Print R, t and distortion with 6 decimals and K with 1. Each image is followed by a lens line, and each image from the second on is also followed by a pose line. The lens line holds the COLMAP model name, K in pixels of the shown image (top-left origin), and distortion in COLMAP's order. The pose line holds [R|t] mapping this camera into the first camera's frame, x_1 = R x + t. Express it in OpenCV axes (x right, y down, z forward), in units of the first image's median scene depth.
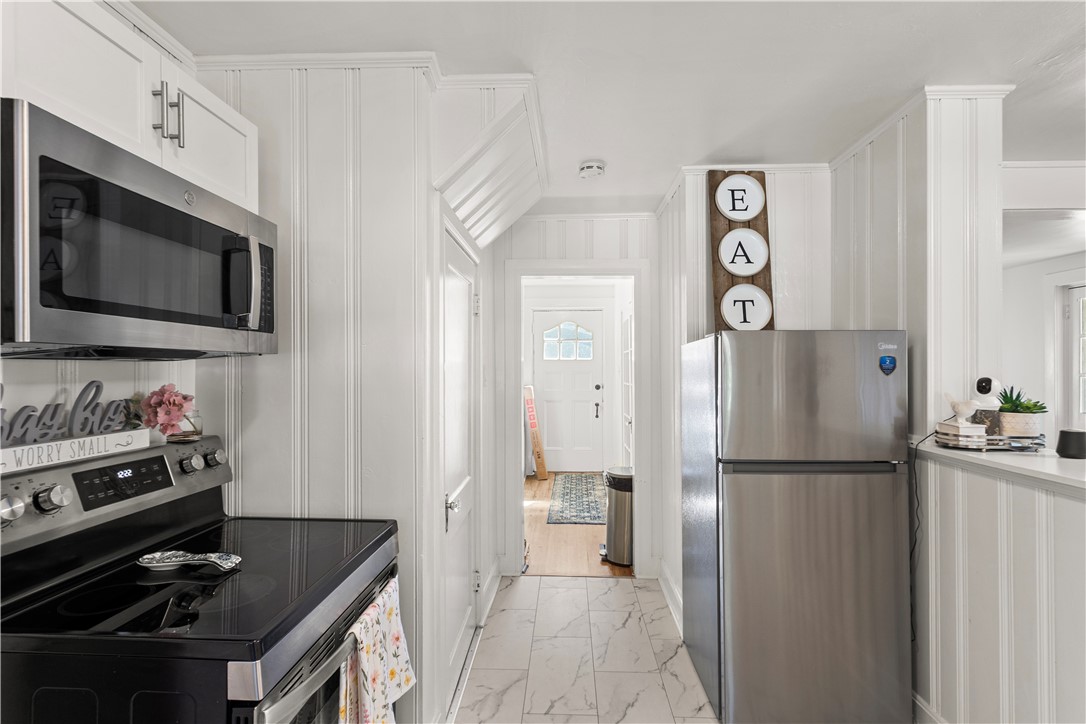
lens RADIAL K [[521.3, 0, 544.7], [0, 521.3, 366.7], [0, 0, 1]] dist [0.007280, -0.000229]
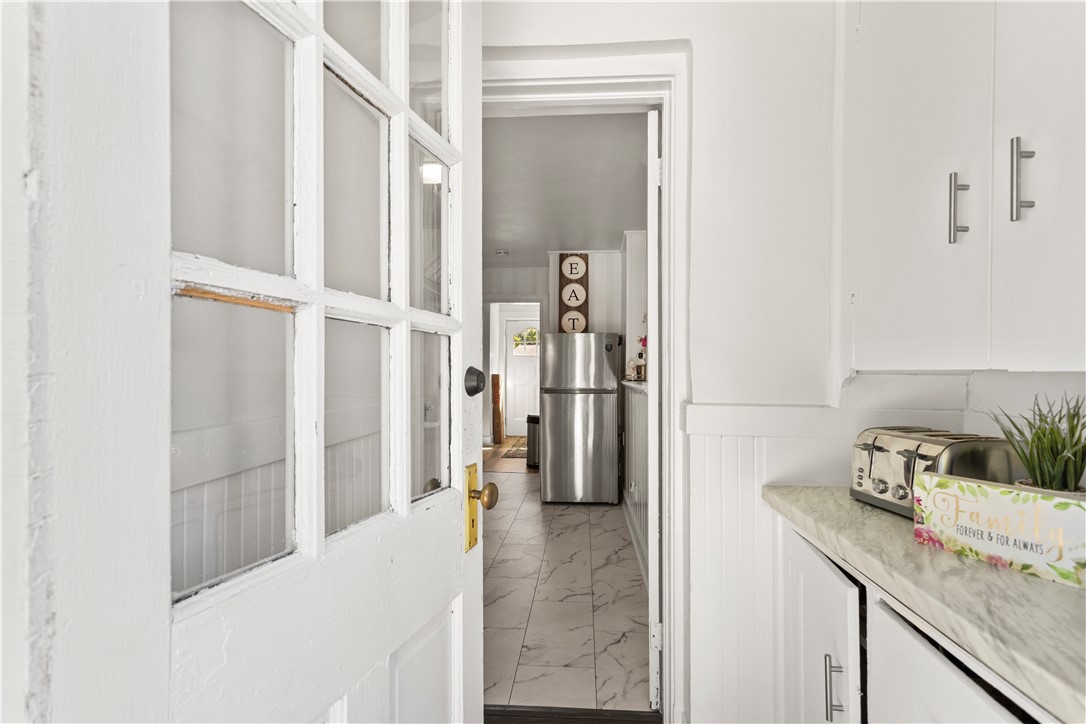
lens RADIAL K [[521.3, 0, 542.4], [0, 521.3, 361.4], [0, 0, 1]] dist [0.007280, -0.000229]
pose [[0.999389, 0.007545, -0.034128, 0.322176], [-0.007490, 0.999970, 0.001749, 0.036571], [0.034140, -0.001492, 0.999416, -1.019499]]
